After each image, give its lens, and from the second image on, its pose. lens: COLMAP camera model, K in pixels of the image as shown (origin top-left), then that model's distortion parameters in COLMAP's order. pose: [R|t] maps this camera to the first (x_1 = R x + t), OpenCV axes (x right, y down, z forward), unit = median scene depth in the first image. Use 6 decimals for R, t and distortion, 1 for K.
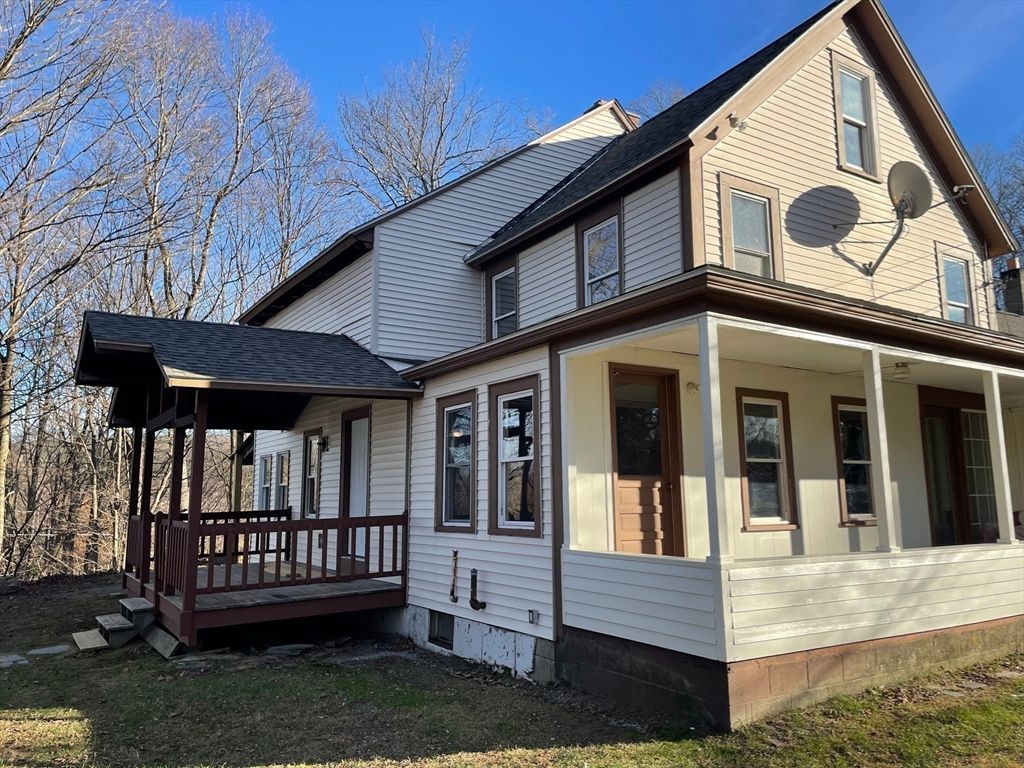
lens RADIAL K [[776.9, 0, 510.1], [0, 776.9, 375.4], [0, 0, 1]] dist [0.045533, -0.043275]
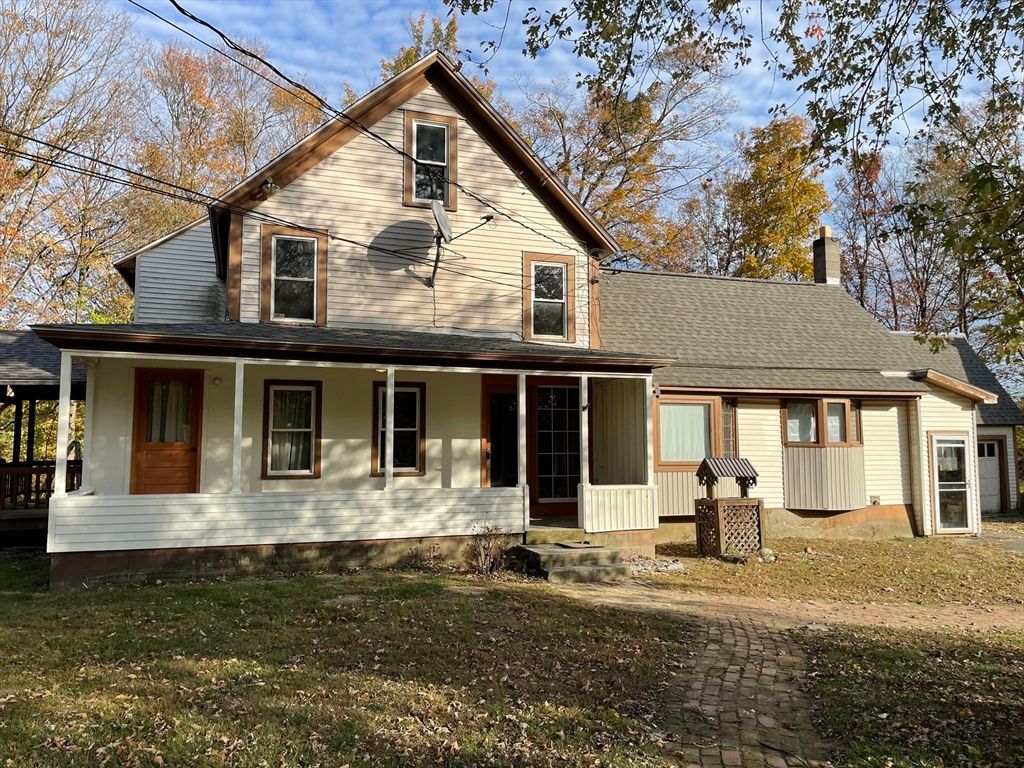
lens RADIAL K [[776.9, 0, 512.2], [0, 776.9, 377.6], [0, 0, 1]] dist [0.045533, -0.043275]
pose [[0.974042, -0.010910, -0.226106, 0.878346], [0.027145, 0.997260, 0.068817, -0.061512], [0.224736, -0.073168, 0.971669, -0.236752]]
